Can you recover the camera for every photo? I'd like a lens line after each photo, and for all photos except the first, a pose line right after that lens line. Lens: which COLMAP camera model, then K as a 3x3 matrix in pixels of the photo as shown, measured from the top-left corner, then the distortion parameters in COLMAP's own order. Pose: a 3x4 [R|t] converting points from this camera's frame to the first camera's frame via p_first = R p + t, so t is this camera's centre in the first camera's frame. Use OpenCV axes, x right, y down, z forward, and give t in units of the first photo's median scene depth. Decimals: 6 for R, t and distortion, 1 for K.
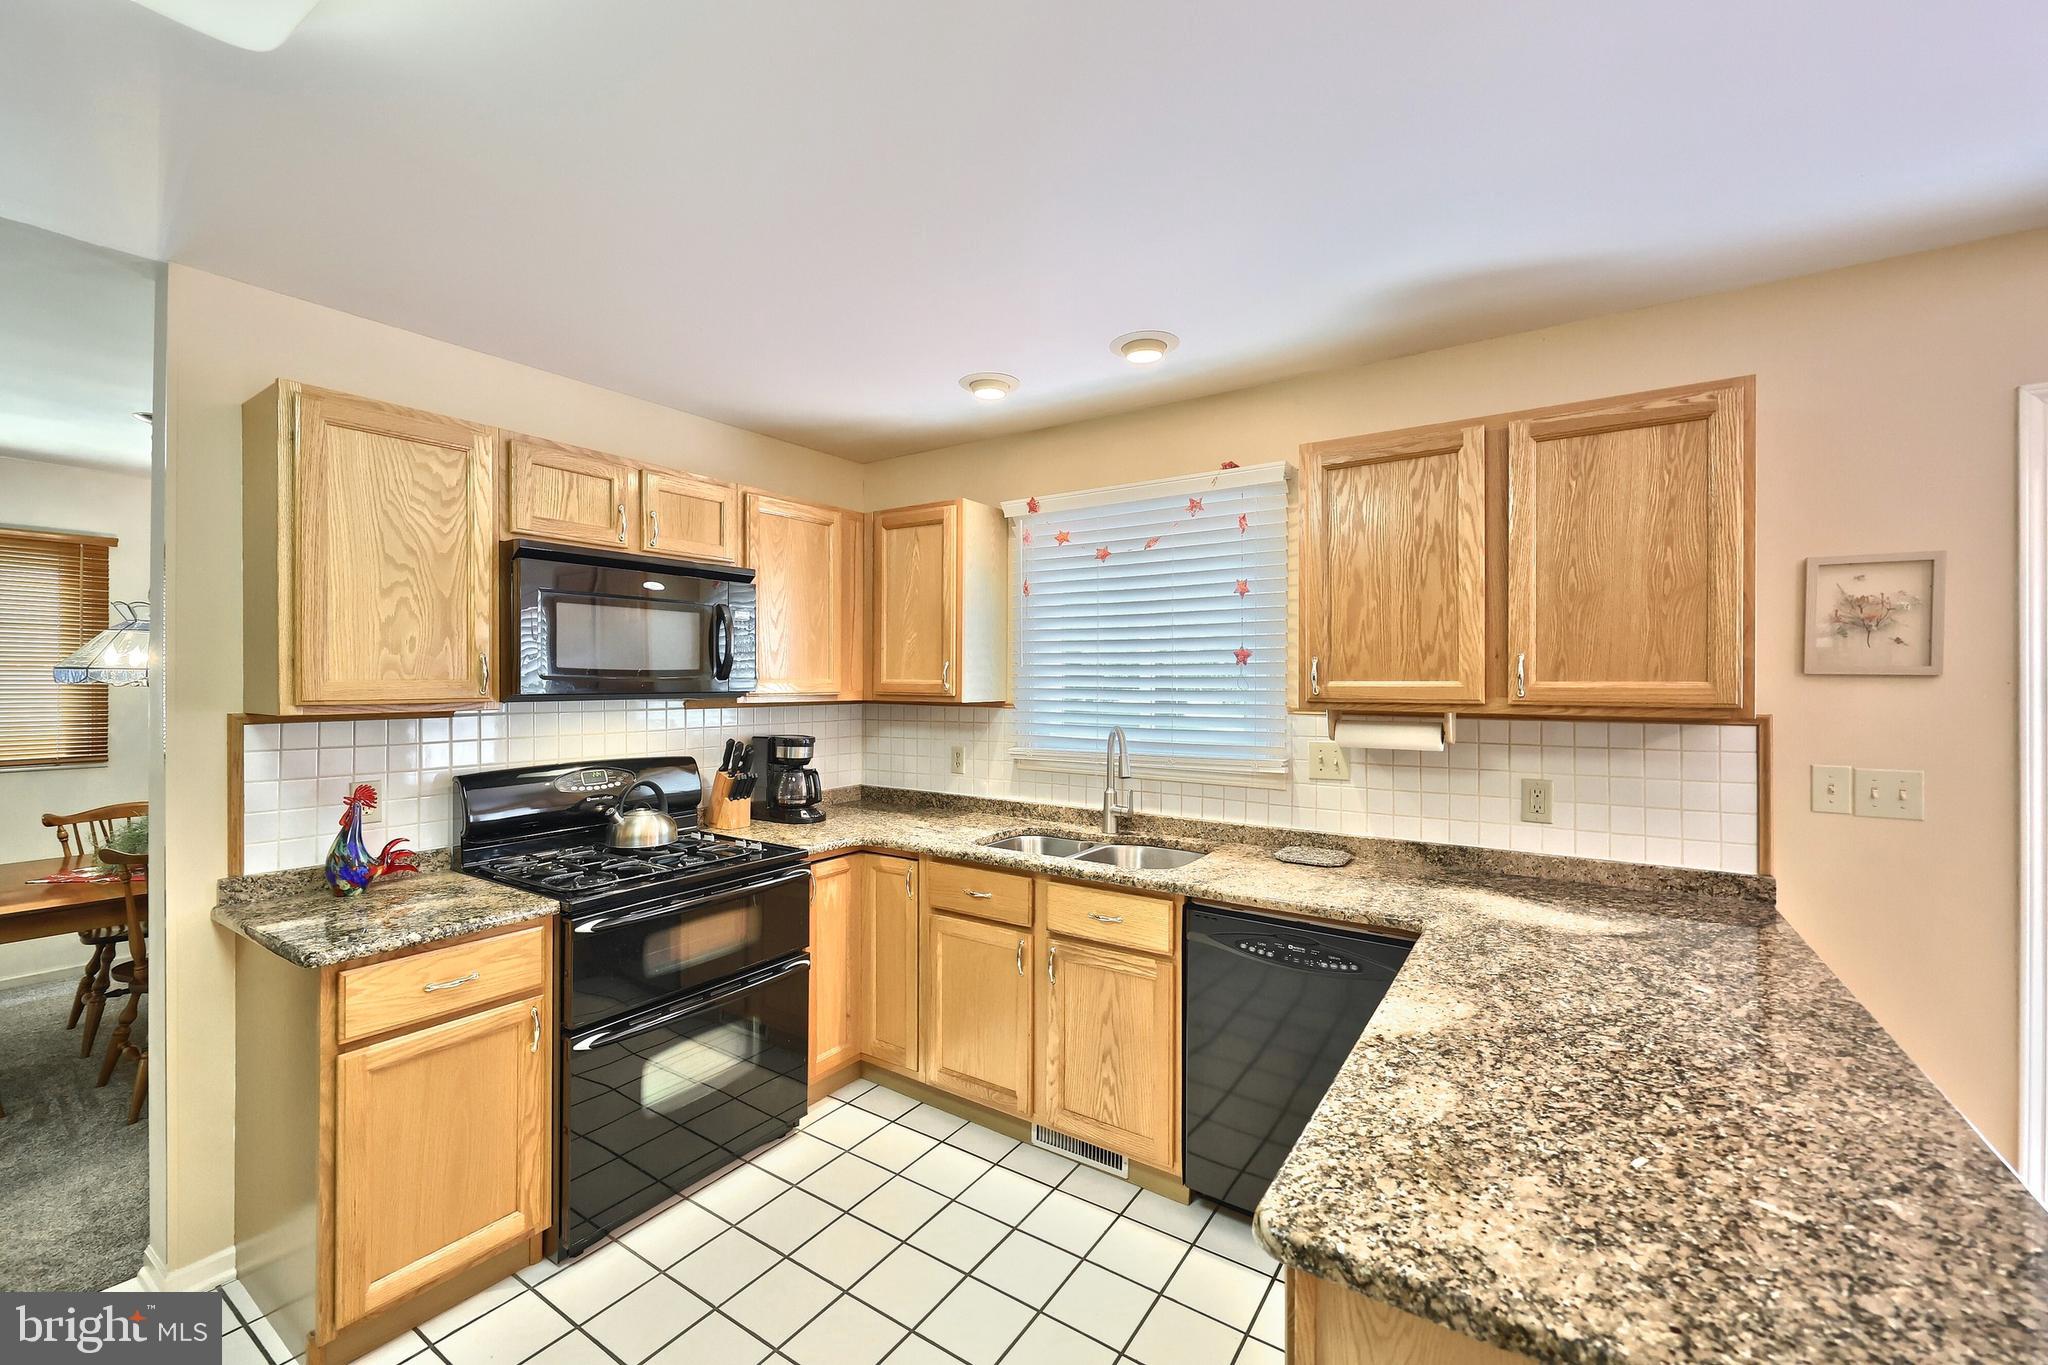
lens RADIAL K [[836.7, 0, 1017.2], [0, 836.7, 673.5], [0, 0, 1]] dist [0.003256, -0.000022]
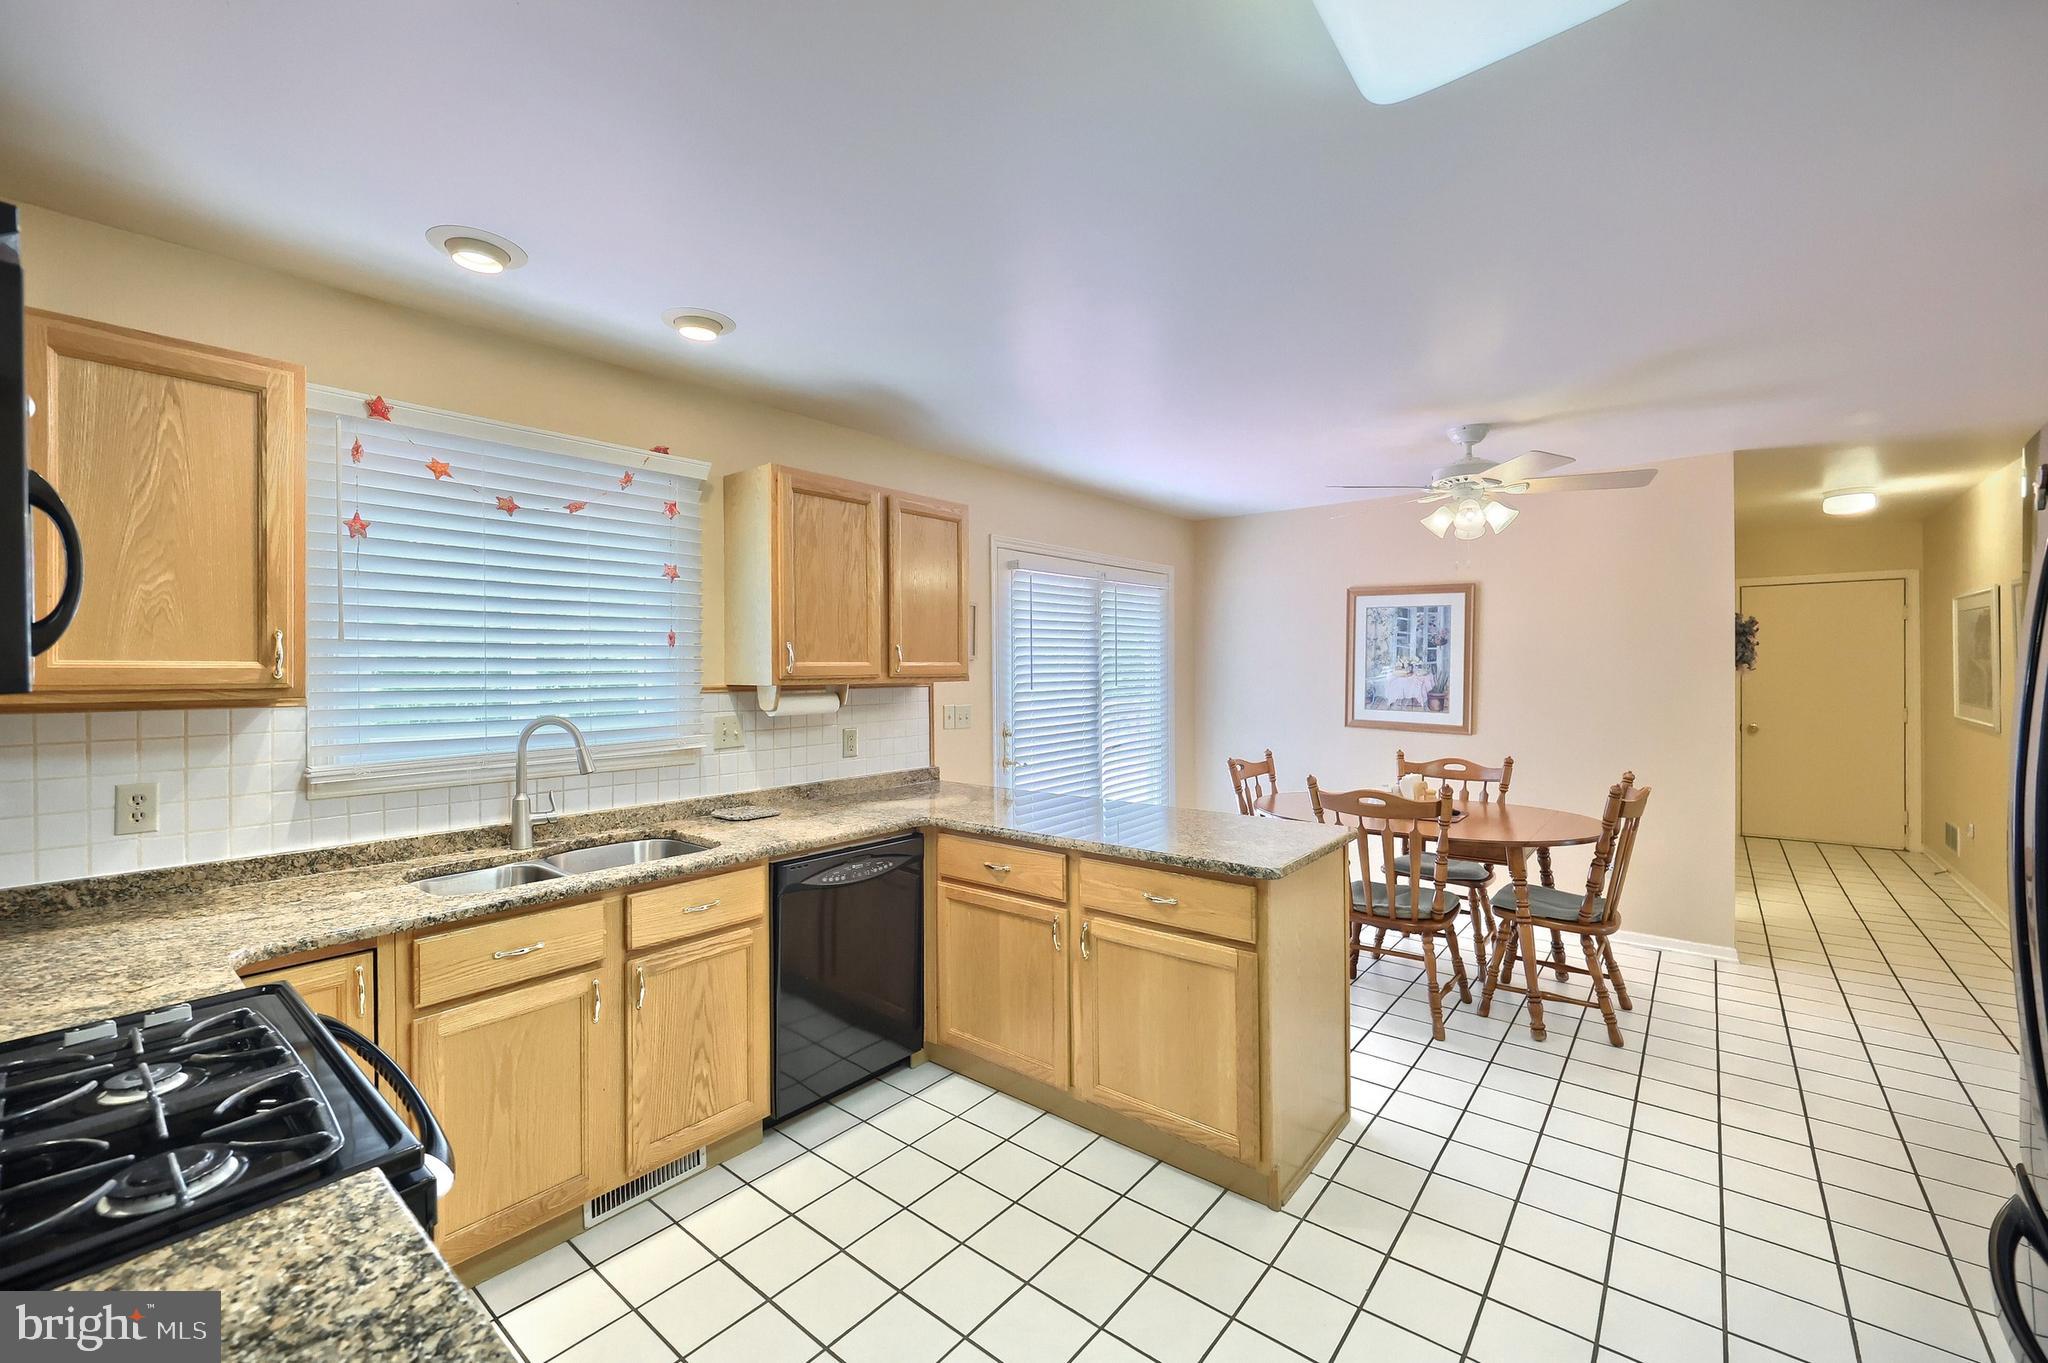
lens RADIAL K [[836.7, 0, 1003.8], [0, 836.7, 663.6], [0, 0, 1]] dist [0.003256, -0.000022]
pose [[0.090969, -0.003447, 0.995848, -0.821461], [-0.007170, 0.999966, 0.004116, 0.003021], [-0.995828, -0.007515, 0.090942, 0.564792]]
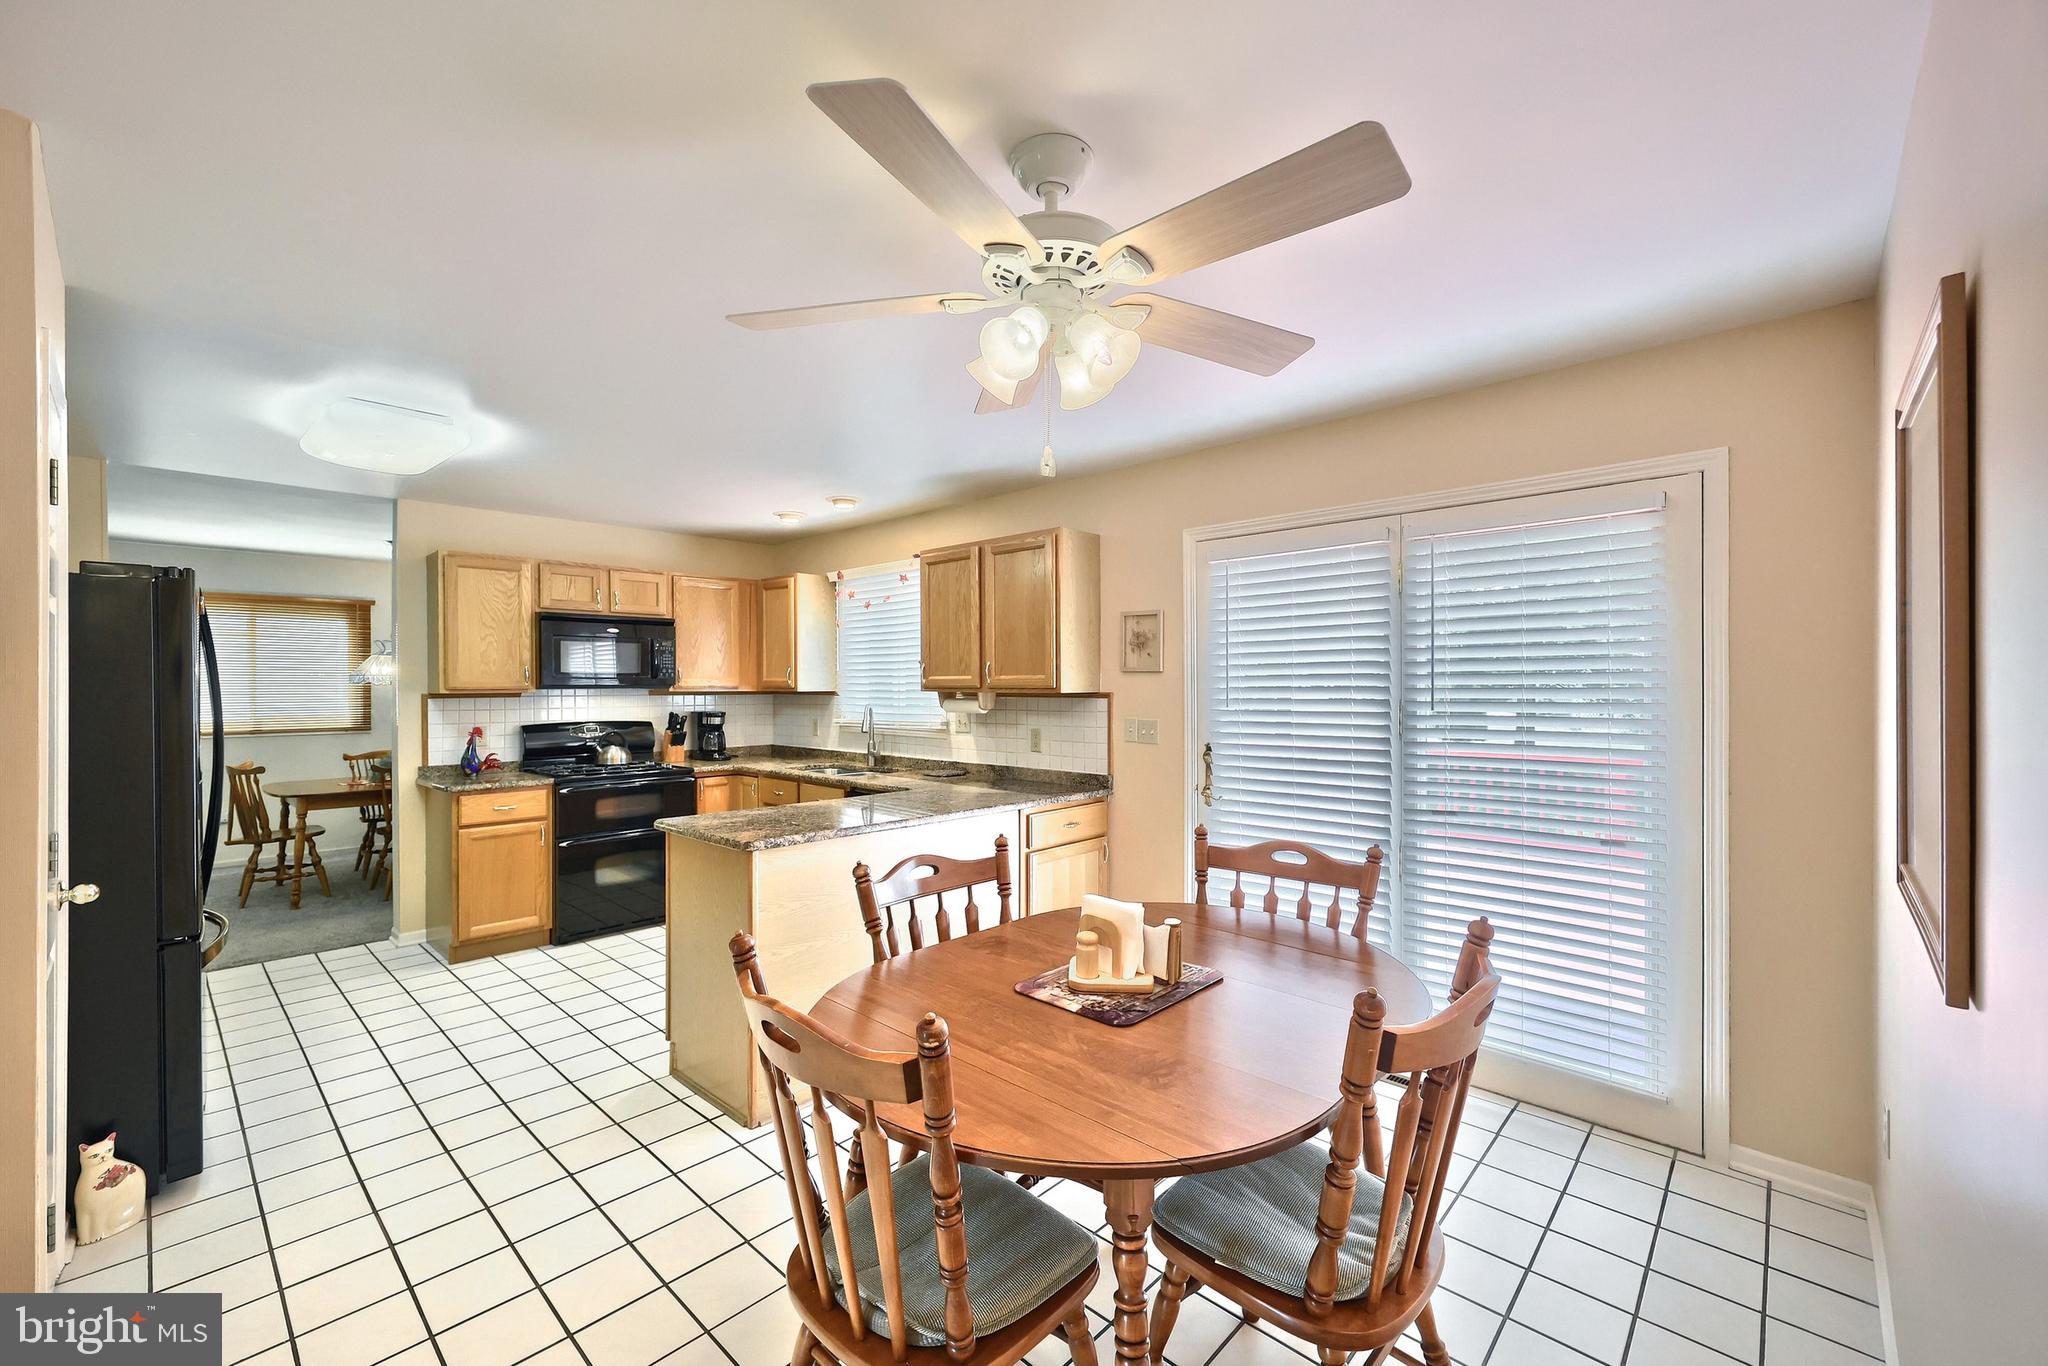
lens RADIAL K [[836.7, 0, 1010.7], [0, 836.7, 680.1], [0, 0, 1]] dist [0.003256, -0.000022]
pose [[0.986243, -0.005285, -0.165220, 0.847397], [0.005478, 0.999985, 0.000708, 0.016073], [0.165213, -0.001603, 0.986257, -0.819354]]
